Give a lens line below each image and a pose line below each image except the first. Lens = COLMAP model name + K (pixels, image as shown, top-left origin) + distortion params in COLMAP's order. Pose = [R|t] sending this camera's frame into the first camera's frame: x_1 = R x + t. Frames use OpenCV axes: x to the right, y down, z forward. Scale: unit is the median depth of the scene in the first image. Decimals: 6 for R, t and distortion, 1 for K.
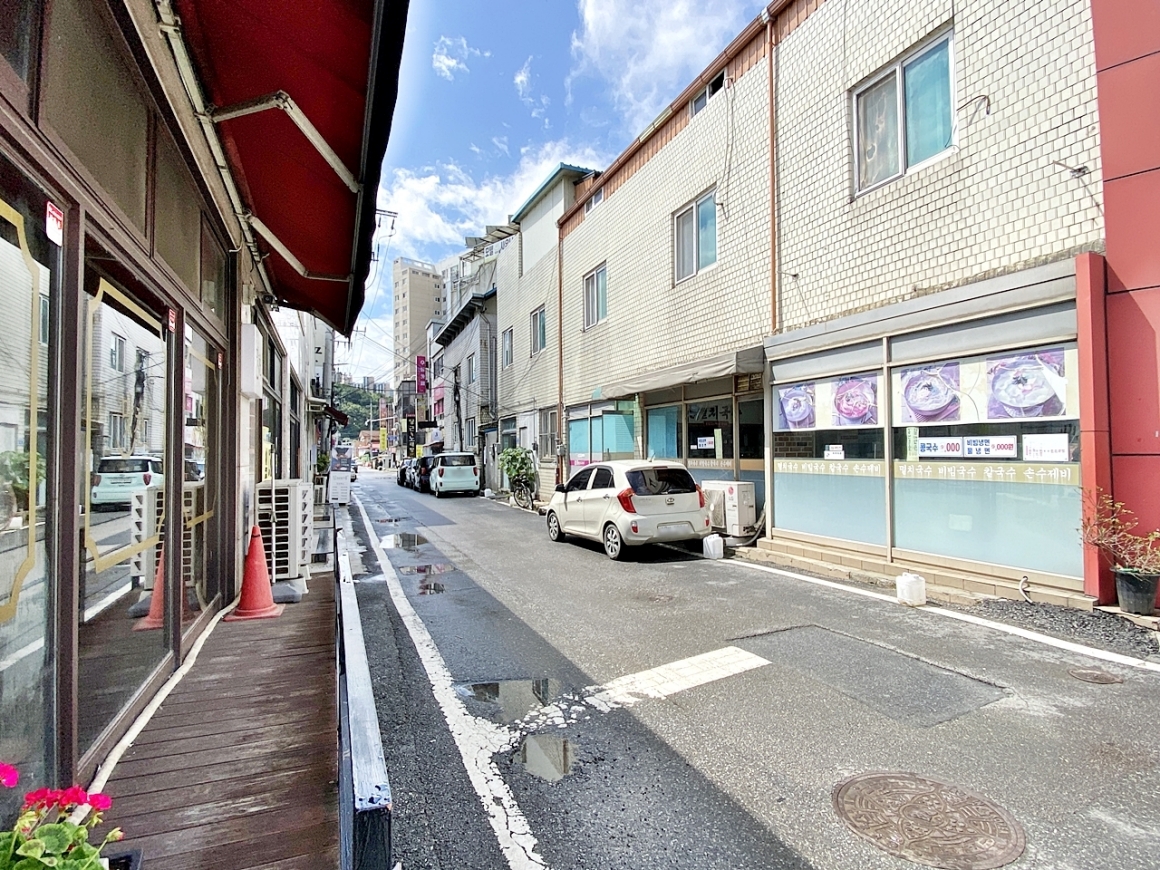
lens RADIAL K [[586.7, 0, 576.0], [0, 586.7, 453.3], [0, 0, 1]] dist [0.006916, -0.002165]
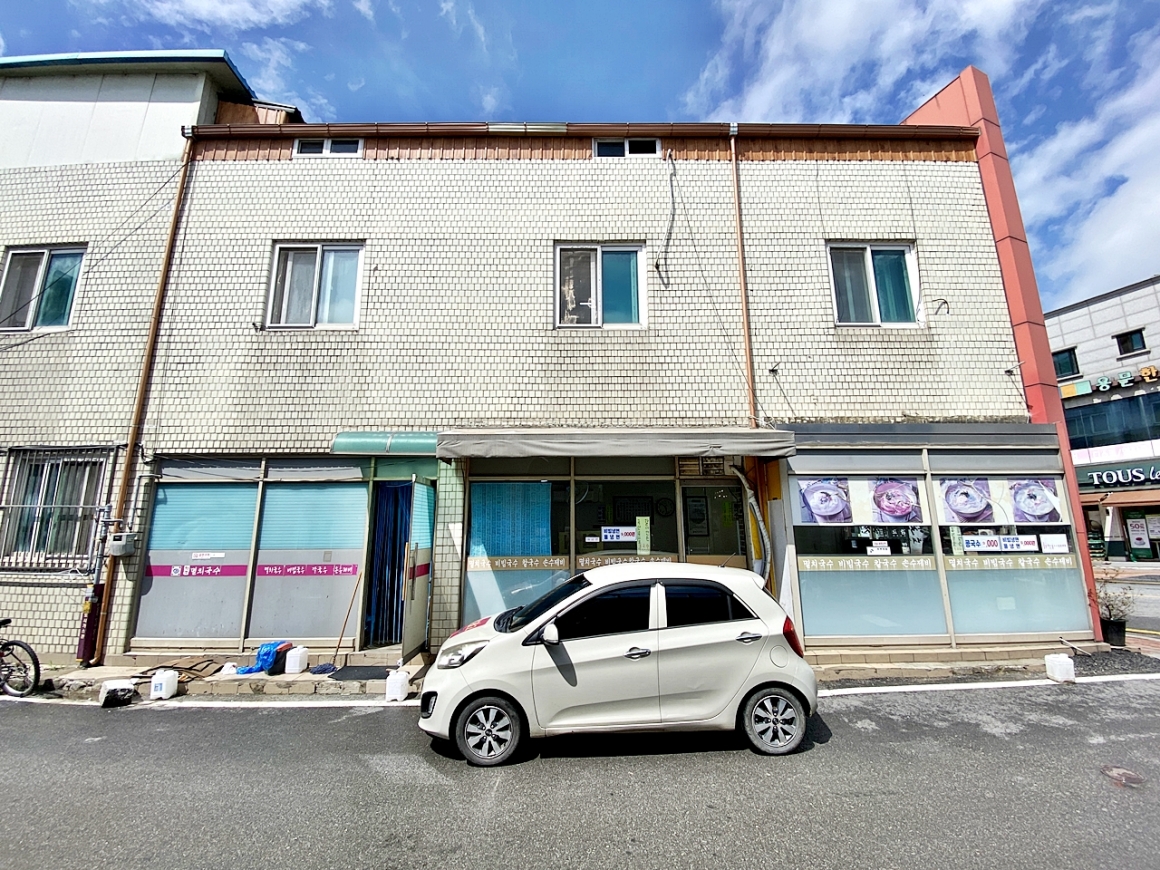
lens RADIAL K [[467.1, 0, 586.4], [0, 467.1, 441.0], [0, 0, 1]] dist [0.001846, -0.001778]
pose [[0.389350, 0.163892, 0.906392, -0.592012], [0.004809, 0.983668, -0.179930, -0.044822], [-0.921077, 0.074414, 0.382203, 1.245632]]
